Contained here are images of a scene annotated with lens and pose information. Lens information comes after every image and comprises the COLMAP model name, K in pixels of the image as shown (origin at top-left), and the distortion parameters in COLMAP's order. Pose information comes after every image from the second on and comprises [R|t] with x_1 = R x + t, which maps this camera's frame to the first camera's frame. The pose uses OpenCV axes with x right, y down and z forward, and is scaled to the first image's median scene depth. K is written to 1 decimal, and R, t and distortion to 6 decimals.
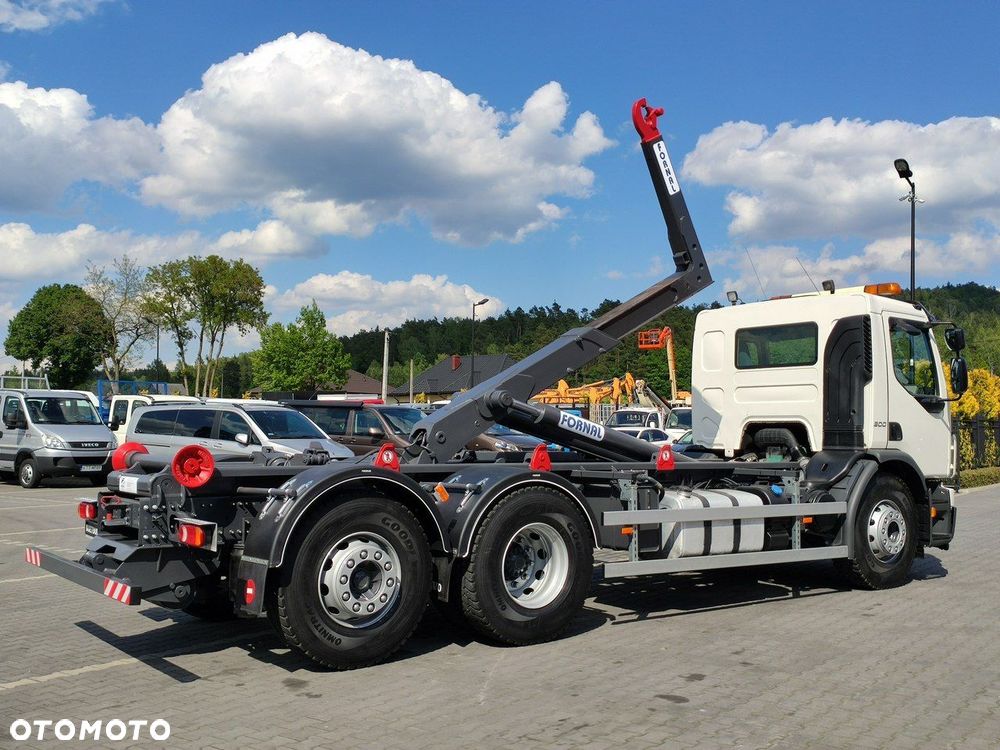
lens RADIAL K [[1029.5, 0, 505.1], [0, 1029.5, 386.8], [0, 0, 1]] dist [0.083793, -0.085473]
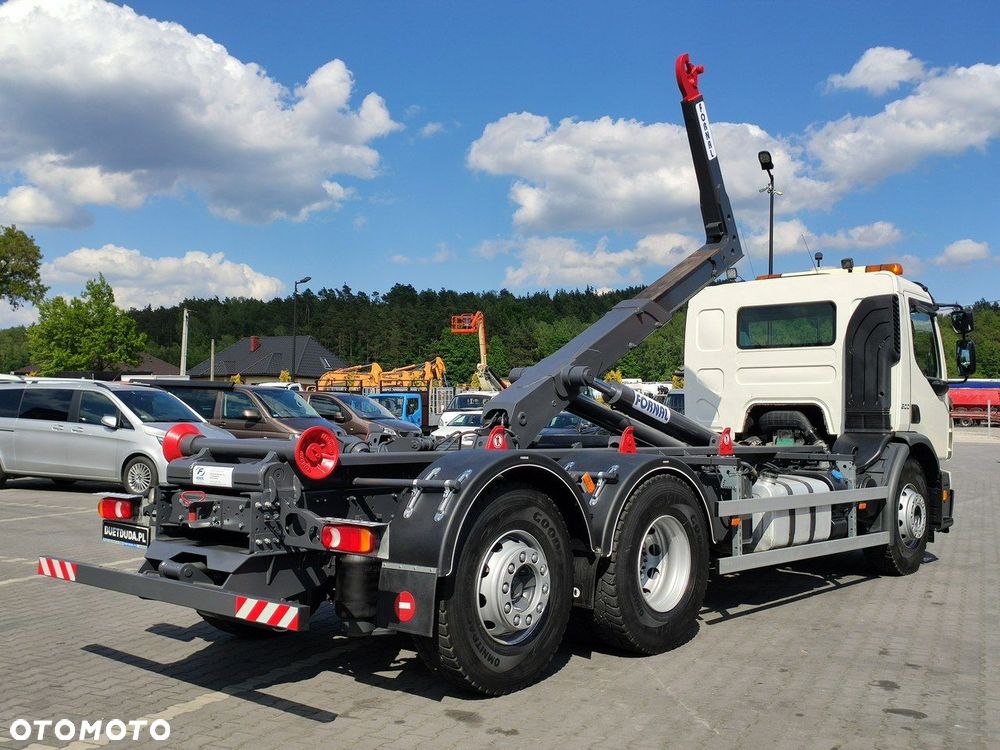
lens RADIAL K [[1029.5, 0, 505.1], [0, 1029.5, 386.8], [0, 0, 1]] dist [0.083793, -0.085473]
pose [[0.977713, 0.008111, 0.209789, -0.215427], [-0.011189, 0.999846, 0.013489, 0.008374], [-0.209648, -0.015536, 0.977654, 0.121804]]
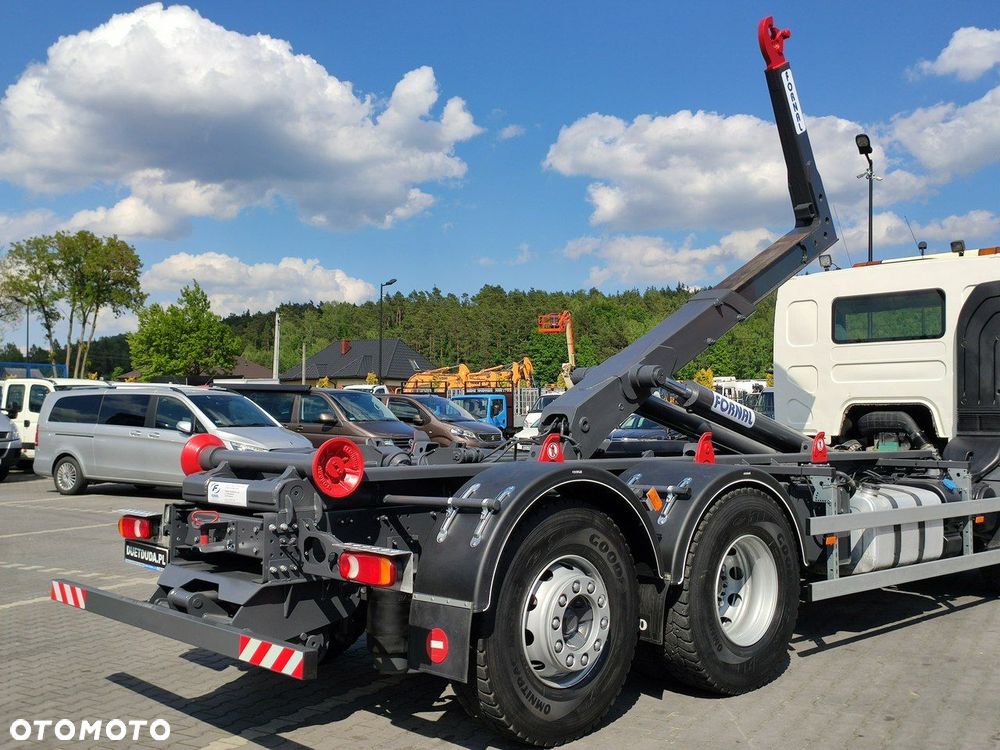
lens RADIAL K [[1029.5, 0, 505.1], [0, 1029.5, 386.8], [0, 0, 1]] dist [0.083793, -0.085473]
pose [[0.992426, -0.002736, 0.122817, -0.180856], [0.001032, 0.999902, 0.013936, 0.007546], [-0.122843, -0.013703, 0.992332, 0.188988]]
